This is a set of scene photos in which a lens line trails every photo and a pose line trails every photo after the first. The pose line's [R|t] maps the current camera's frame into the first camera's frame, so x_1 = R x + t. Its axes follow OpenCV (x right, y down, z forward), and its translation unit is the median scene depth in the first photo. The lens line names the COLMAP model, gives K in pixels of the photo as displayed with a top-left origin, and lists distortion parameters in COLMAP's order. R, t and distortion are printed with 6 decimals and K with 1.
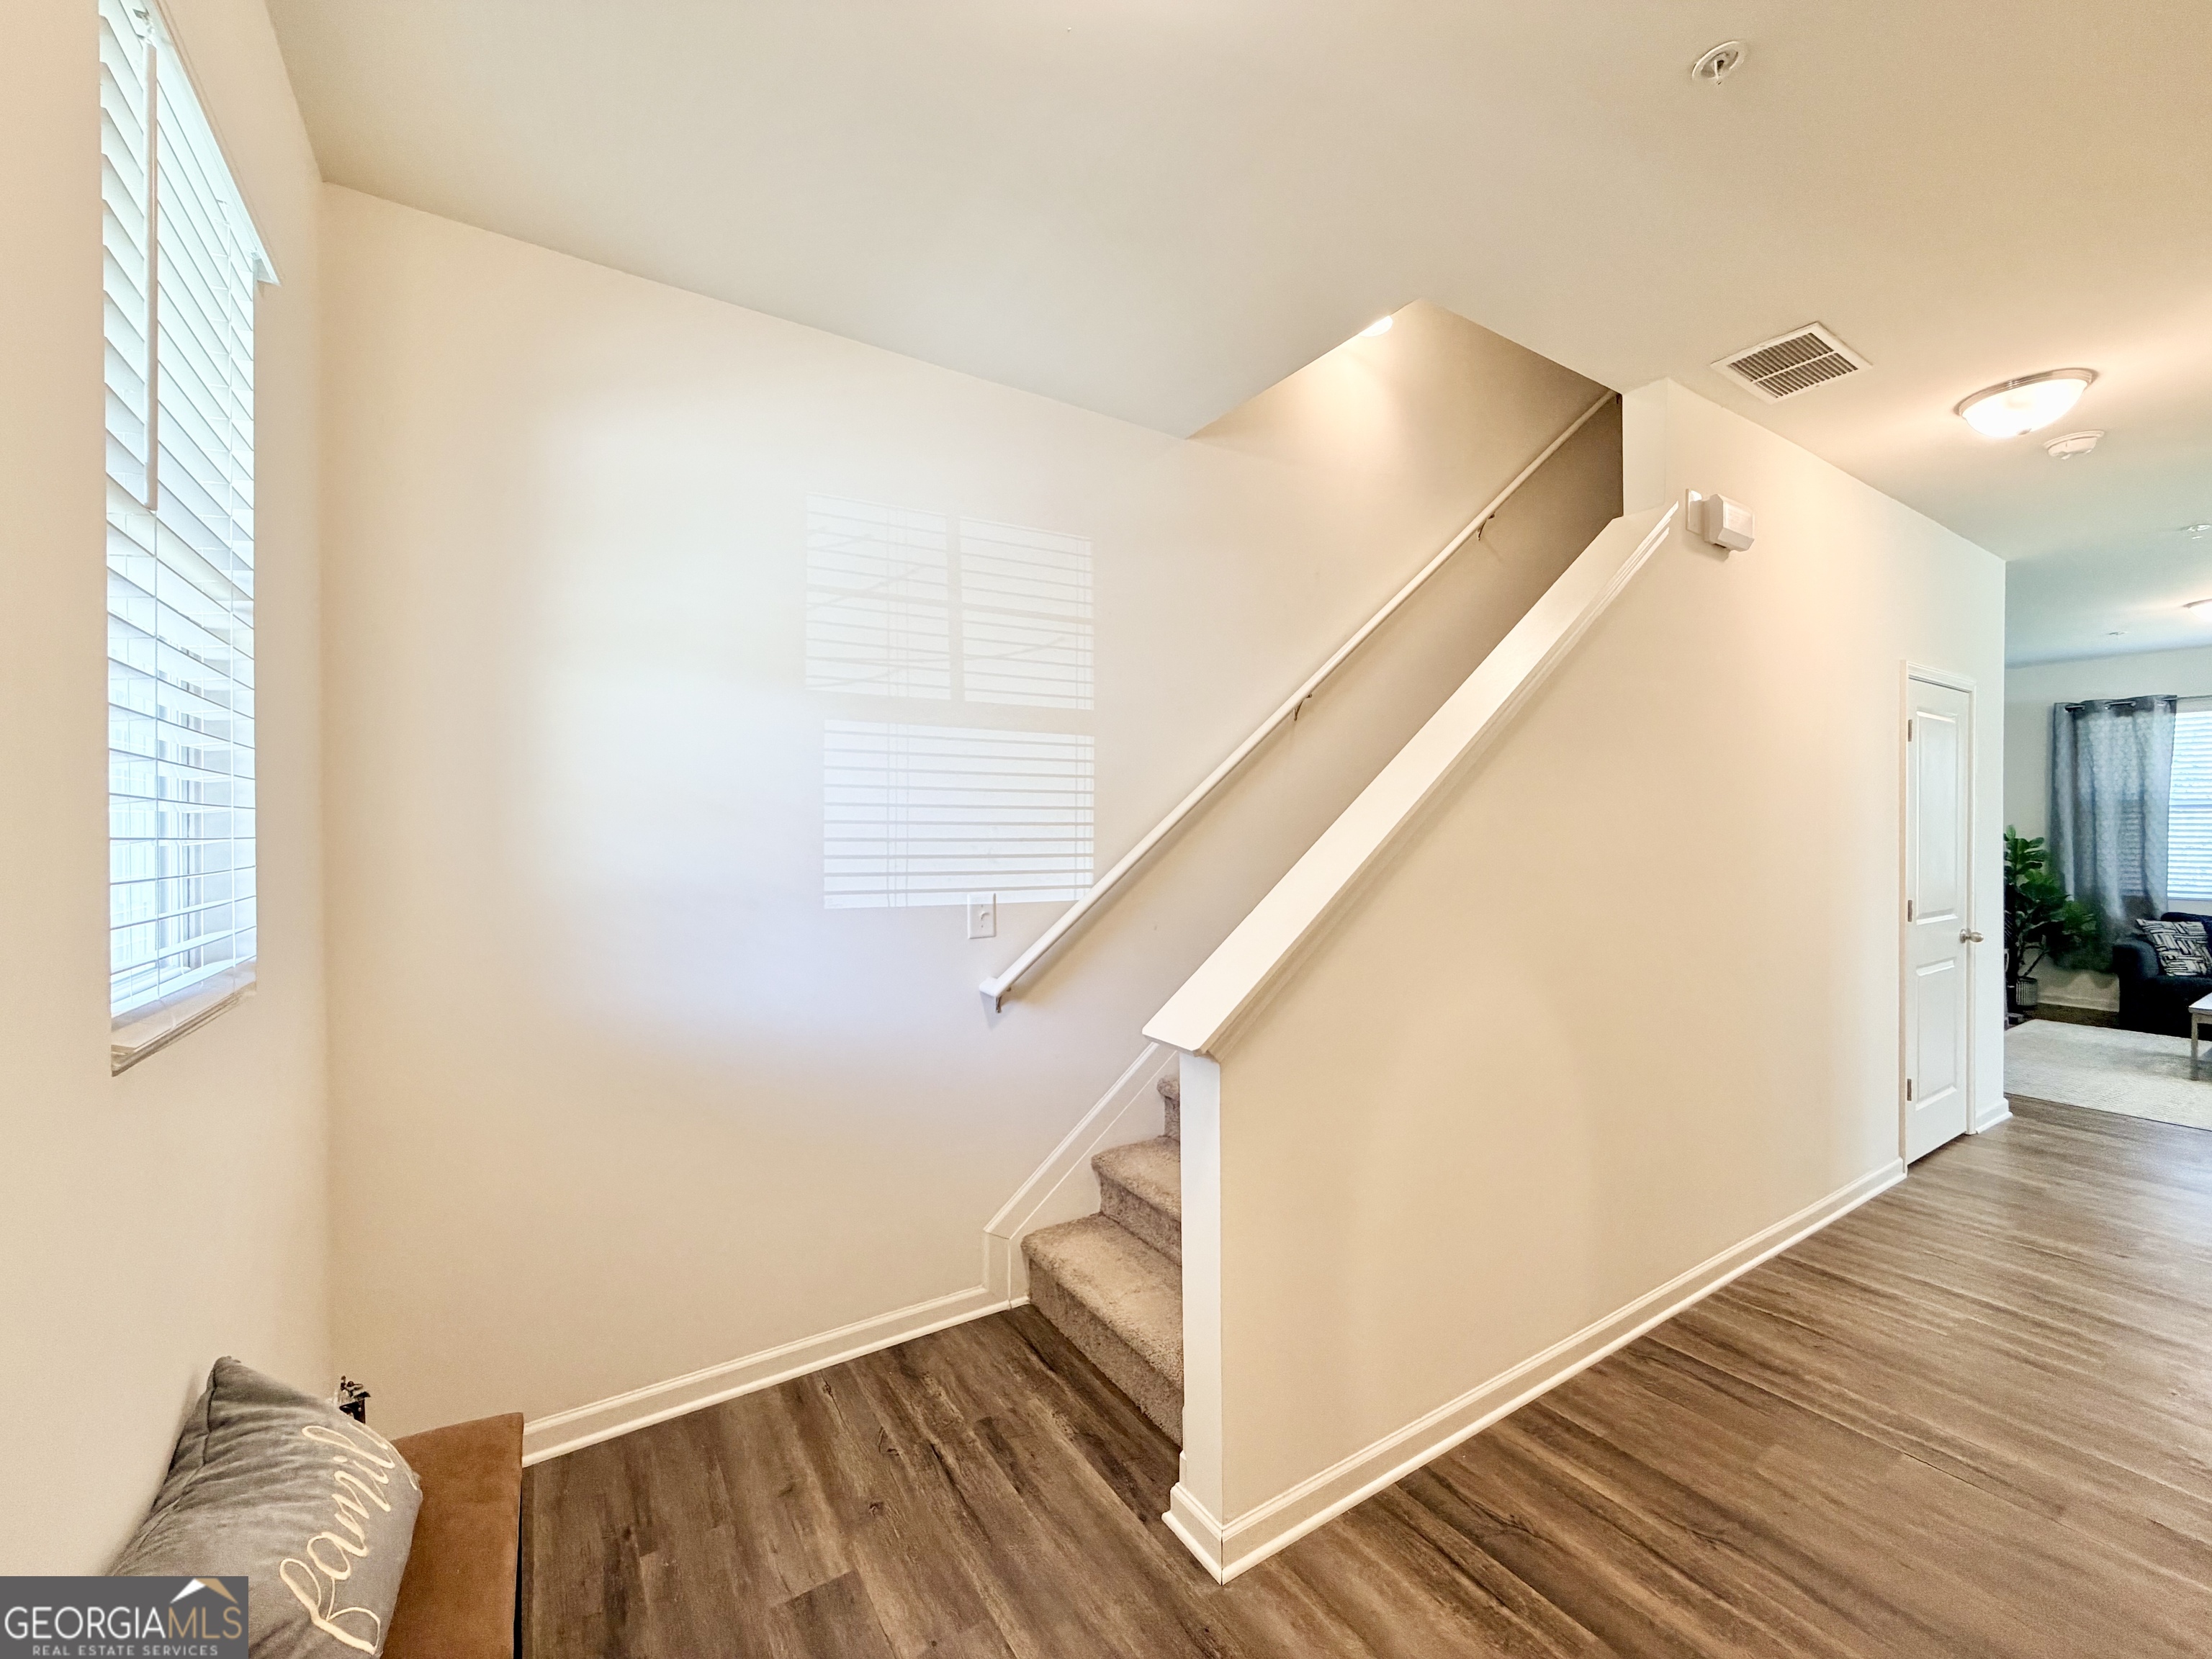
lens RADIAL K [[882.7, 0, 1095.1], [0, 882.7, 836.5], [0, 0, 1]] dist [-0.002243, 0.000501]
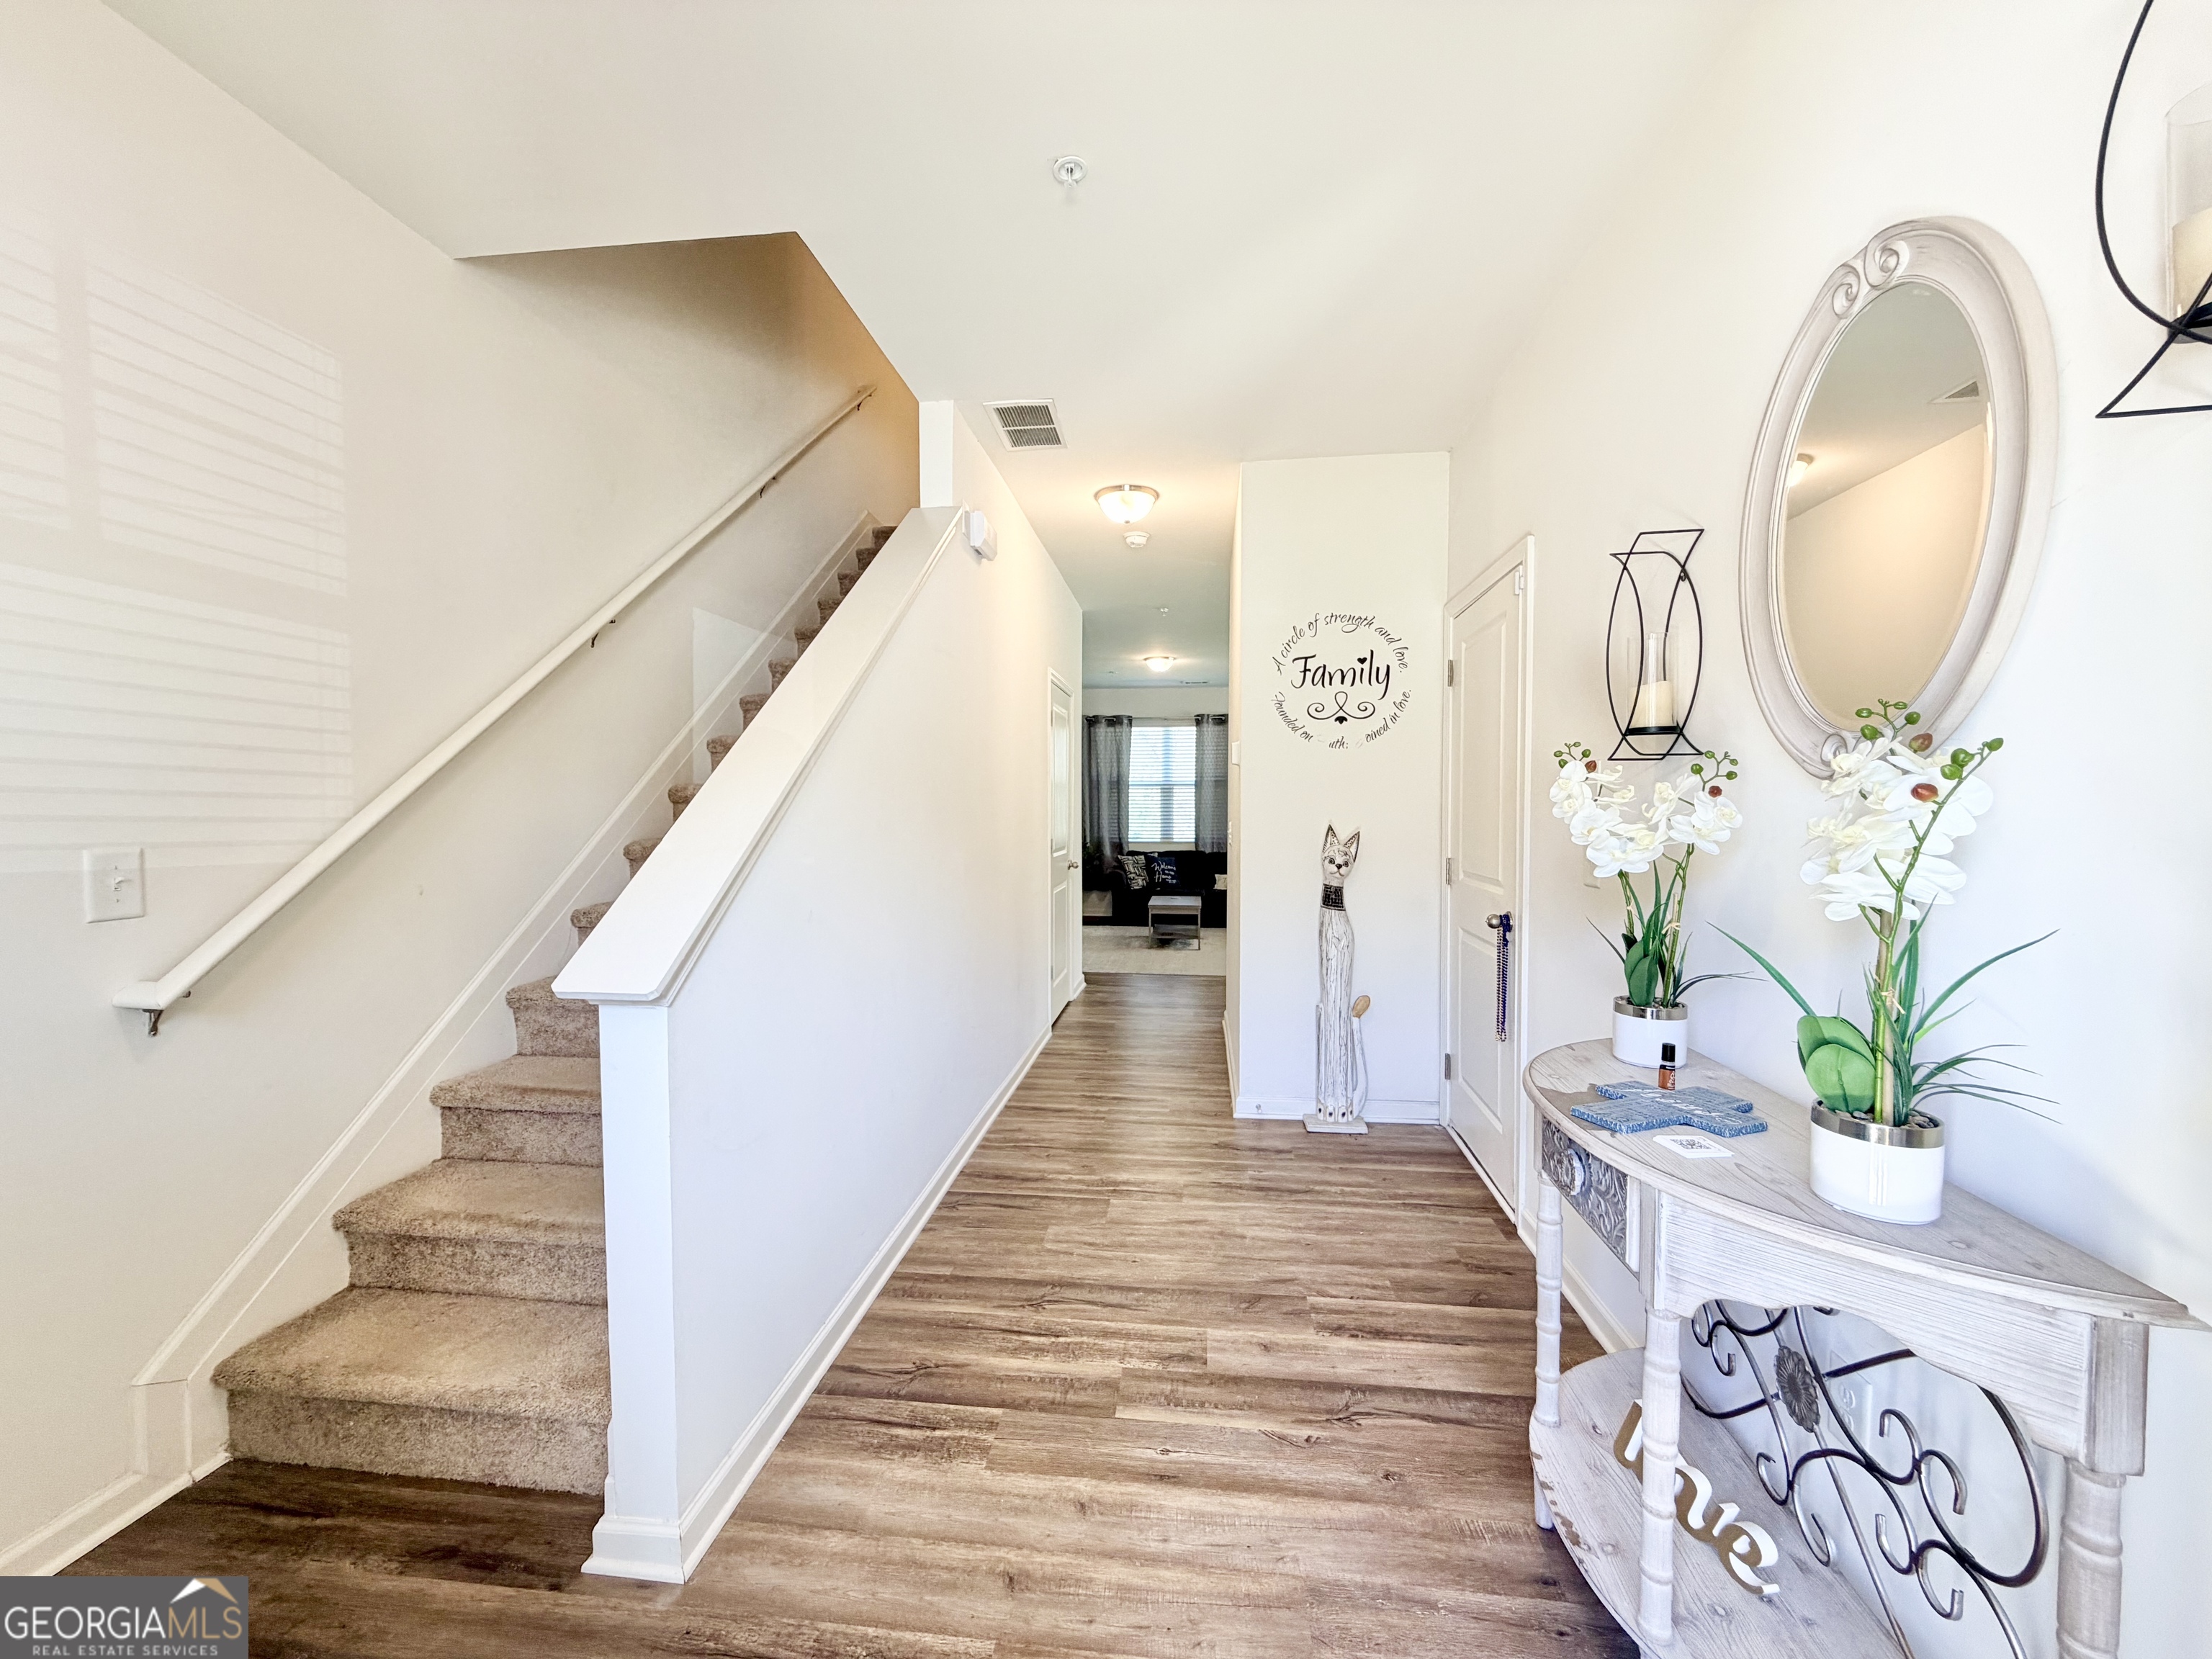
lens RADIAL K [[882.7, 0, 1095.1], [0, 882.7, 836.5], [0, 0, 1]] dist [-0.002243, 0.000501]
pose [[0.629202, -0.023391, 0.776889, -0.197957], [0.006556, 0.999671, 0.024789, 0.051624], [-0.777214, -0.010504, 0.629149, 0.087527]]
